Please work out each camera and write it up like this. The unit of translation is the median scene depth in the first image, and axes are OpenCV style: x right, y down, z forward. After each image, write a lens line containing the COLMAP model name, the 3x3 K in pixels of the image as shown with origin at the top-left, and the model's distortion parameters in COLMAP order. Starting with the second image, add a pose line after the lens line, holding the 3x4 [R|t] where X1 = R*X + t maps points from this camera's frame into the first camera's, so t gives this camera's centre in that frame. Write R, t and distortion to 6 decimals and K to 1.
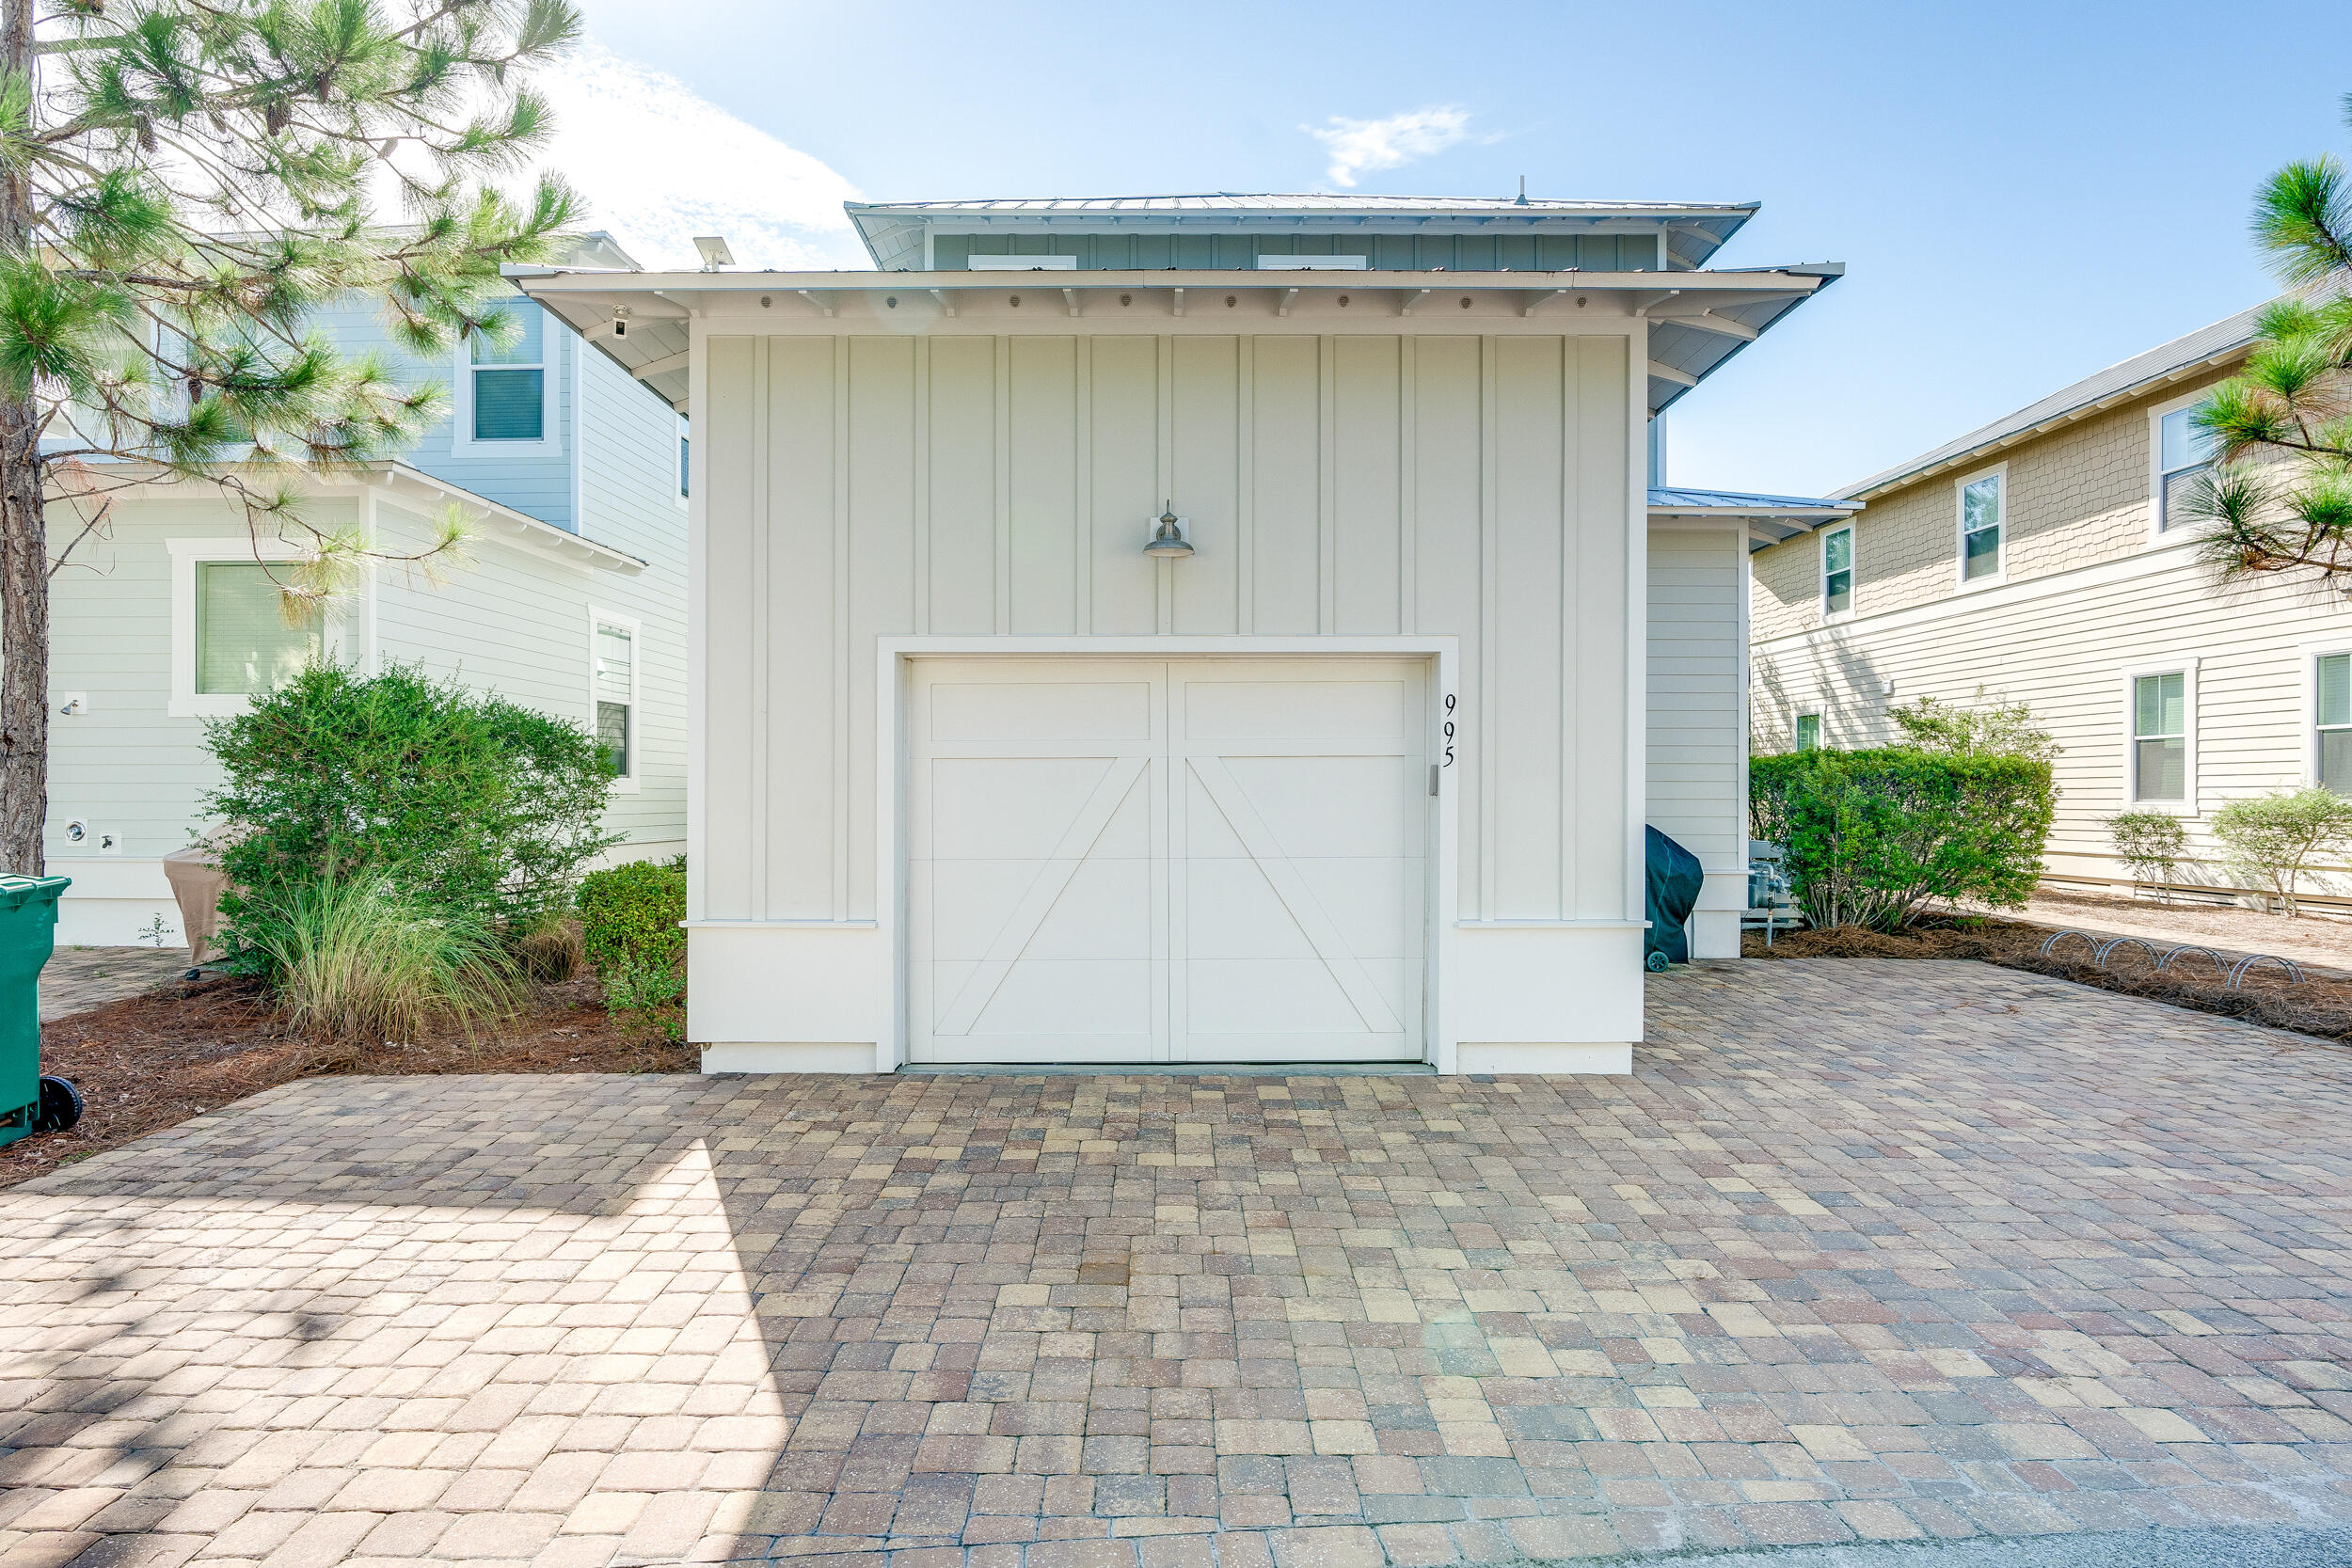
lens RADIAL K [[1303.4, 0, 1176.0], [0, 1303.4, 784.0], [0, 0, 1]] dist [-0.016529, 0.008206]
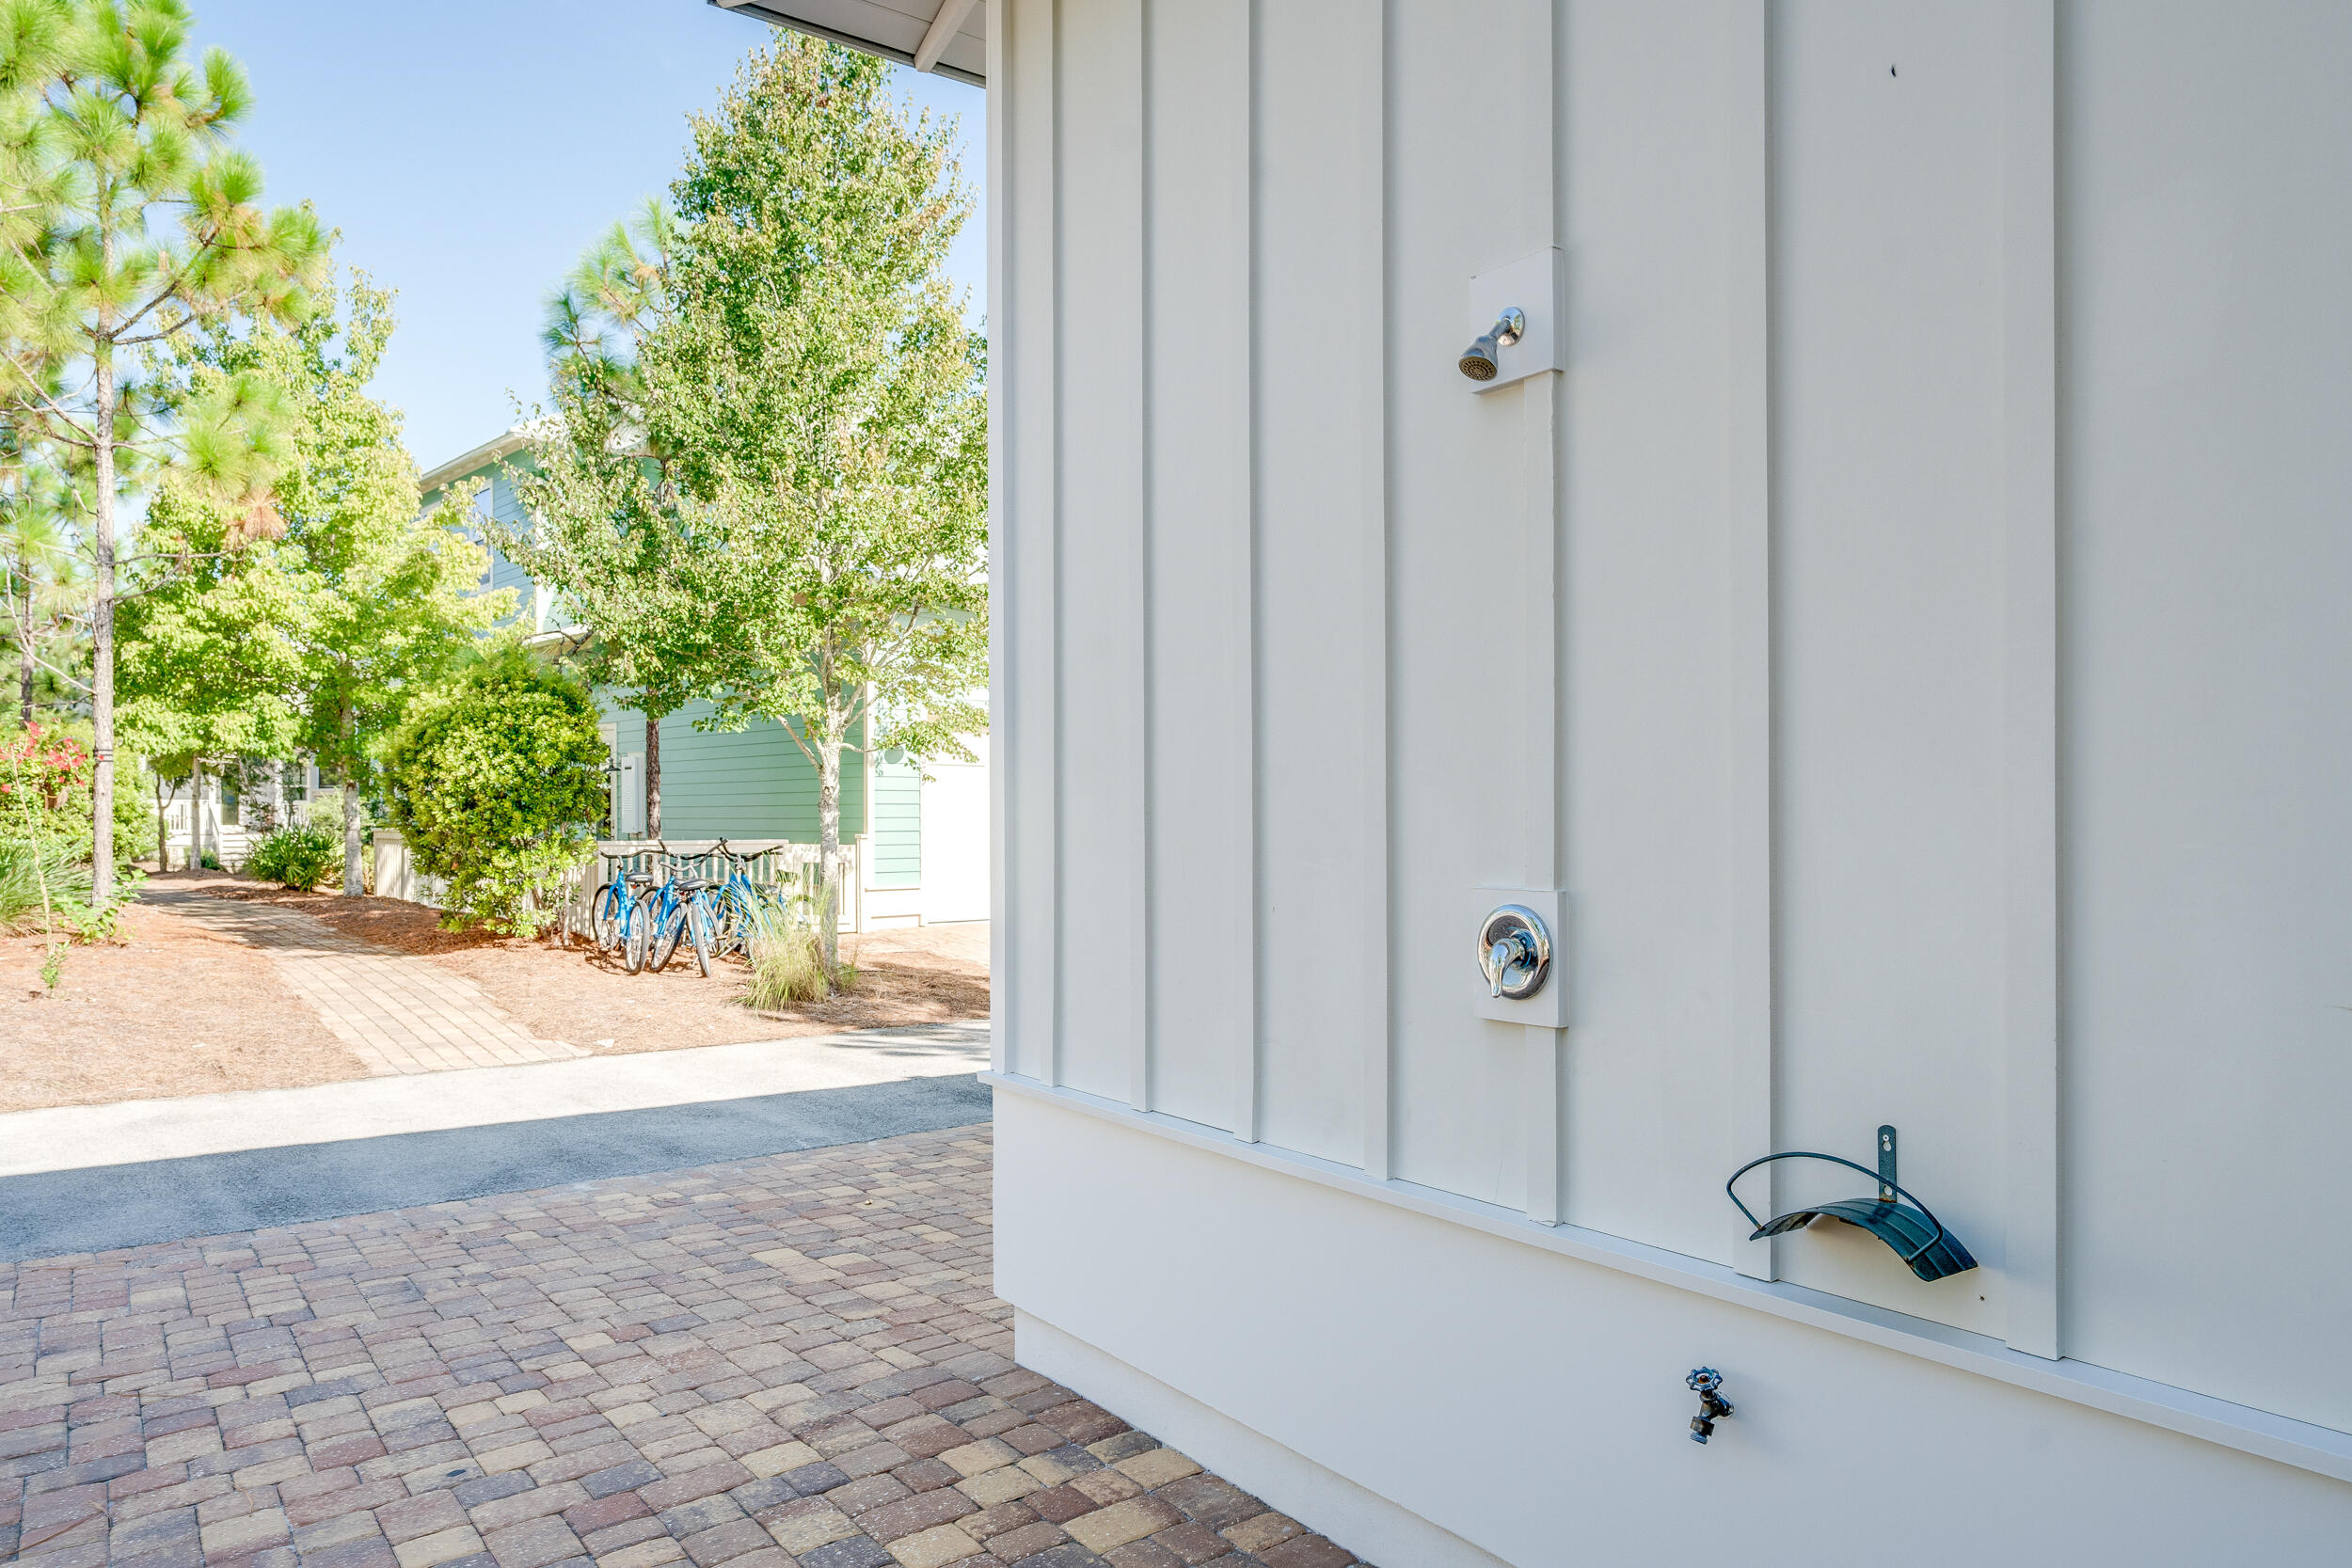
lens RADIAL K [[1511.8, 0, 1181.9], [0, 1511.8, 823.1], [0, 0, 1]] dist [0.006025, 0.003709]
pose [[-0.817549, 0.001022, -0.575858, 0.657394], [0.005124, 0.999972, -0.005500, 0.001753], [0.575836, -0.007447, -0.817531, 1.562482]]
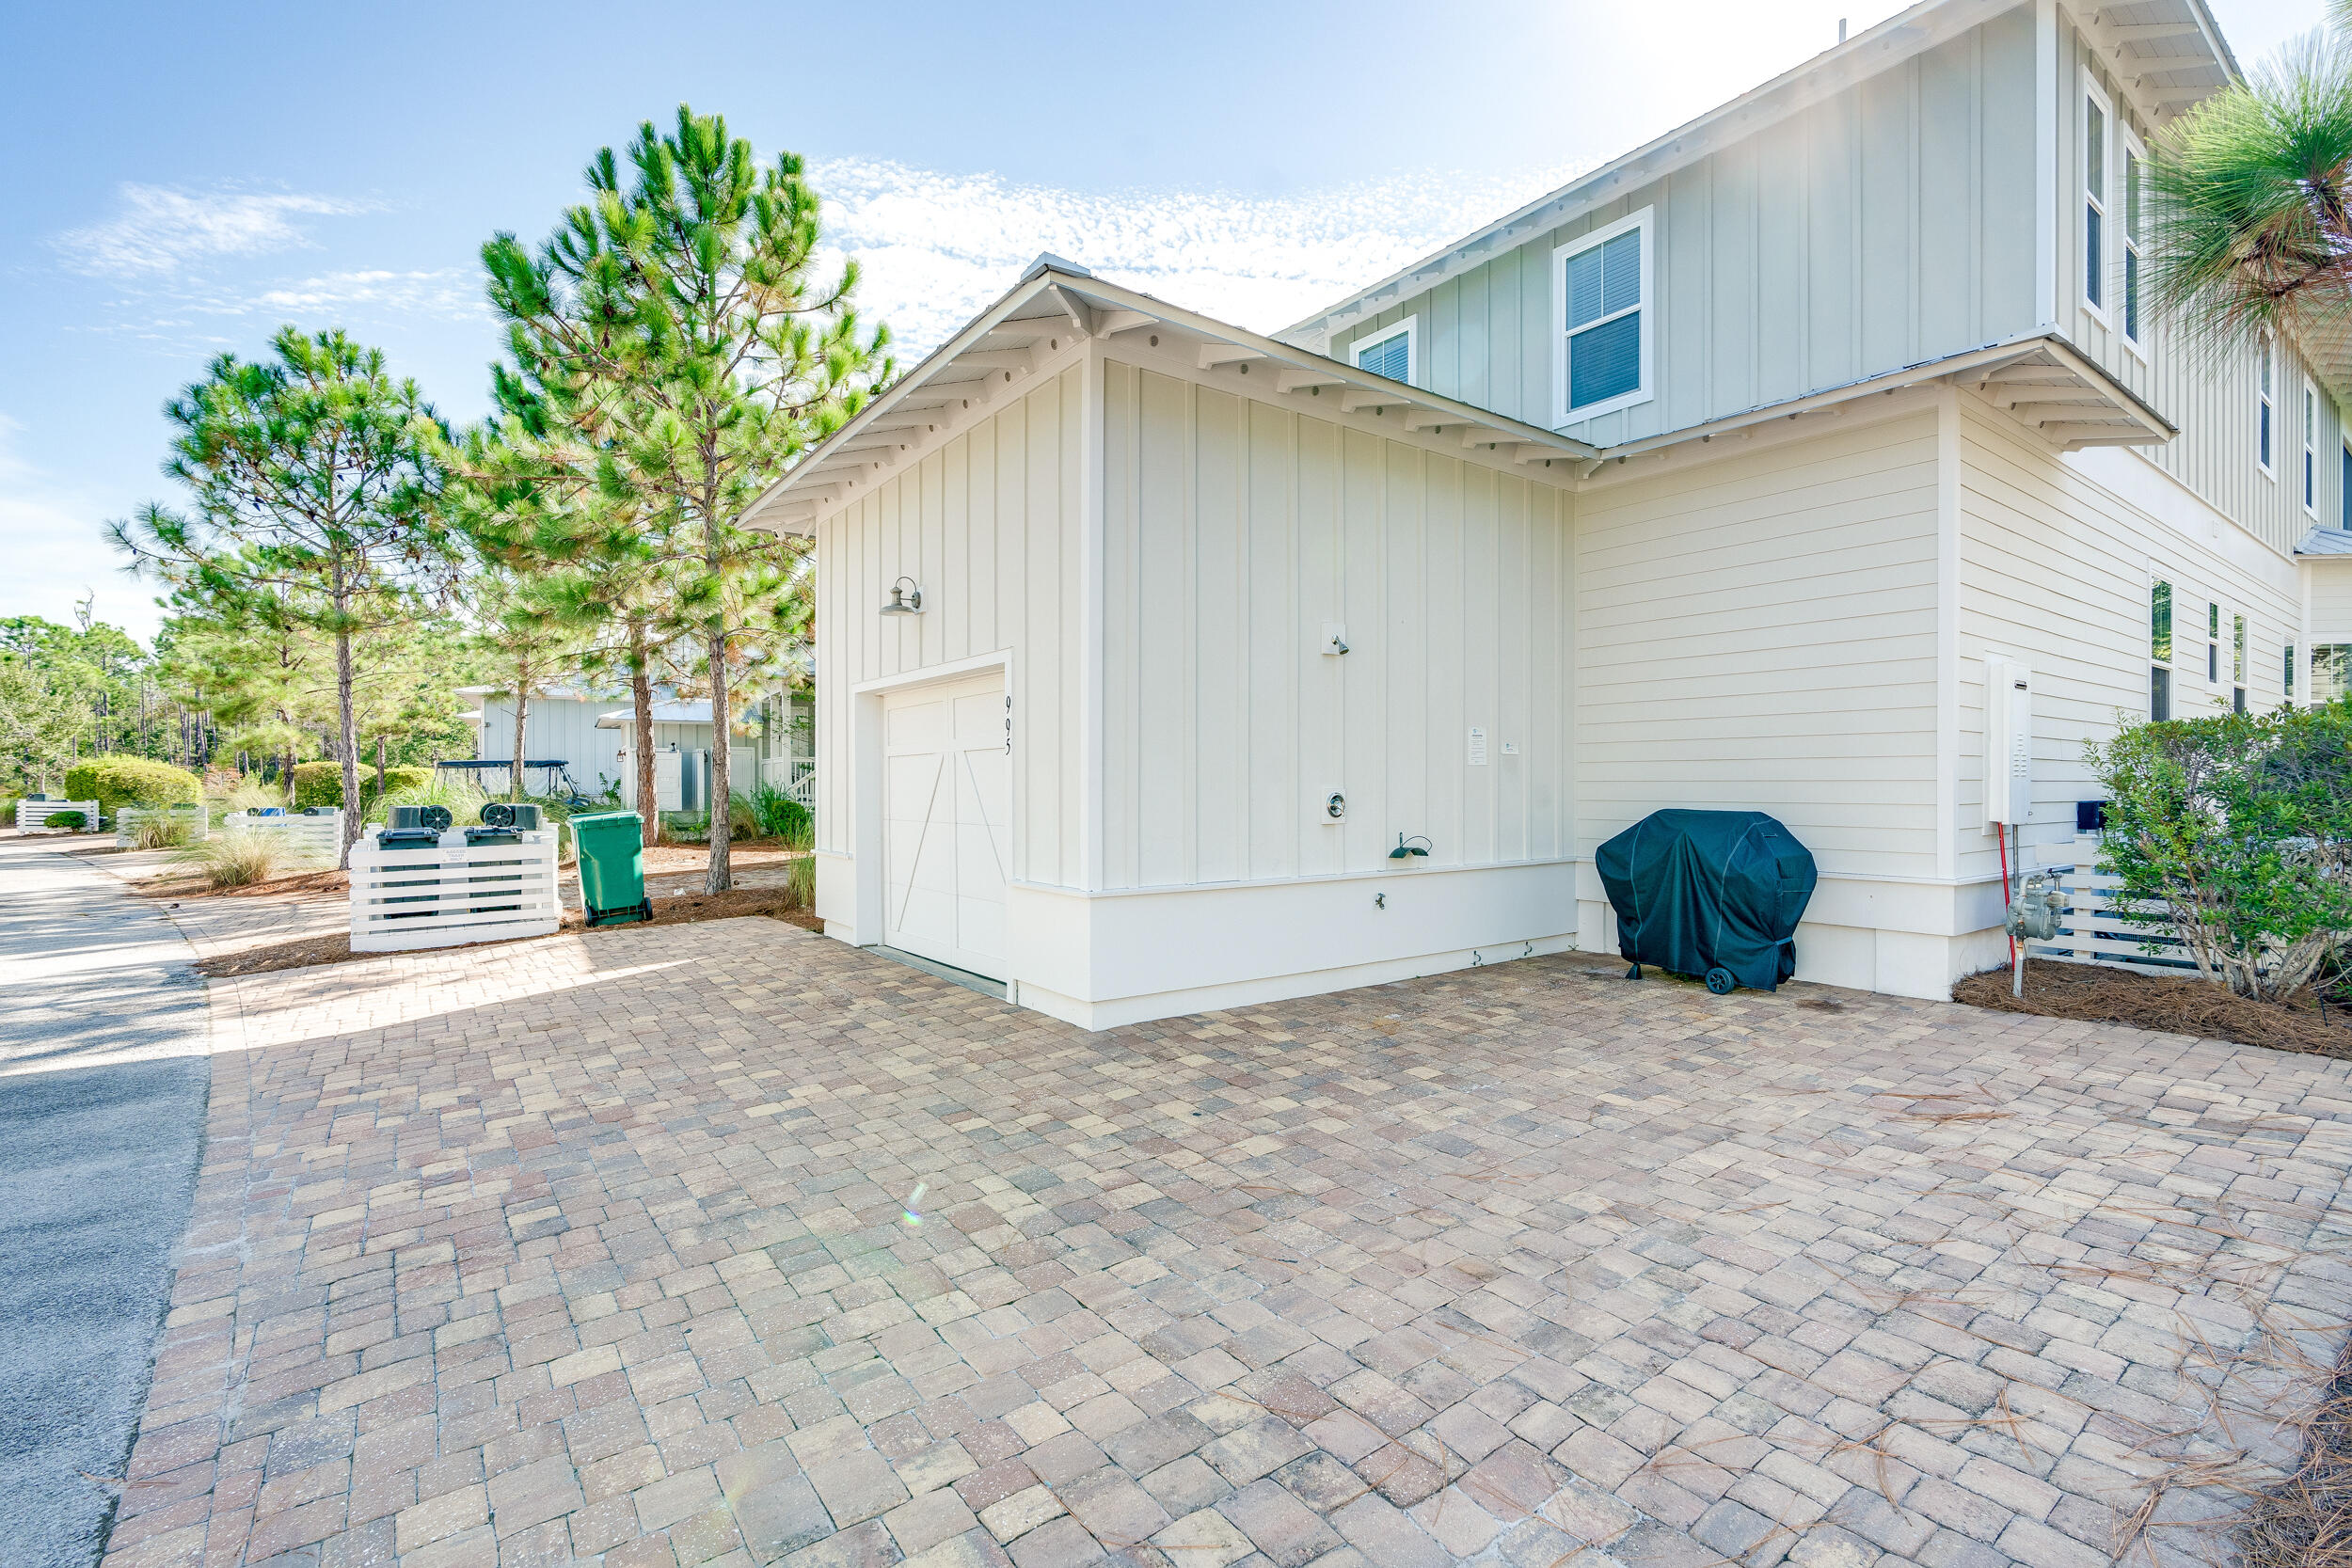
lens RADIAL K [[1076.4, 0, 1176.0], [0, 1076.4, 784.0], [0, 0, 1]] dist [-0.002332, 0.000093]
pose [[0.583118, -0.001520, -0.812386, 1.127592], [0.007559, 0.999965, 0.003555, 0.012144], [0.812352, -0.008214, 0.583109, 0.531419]]
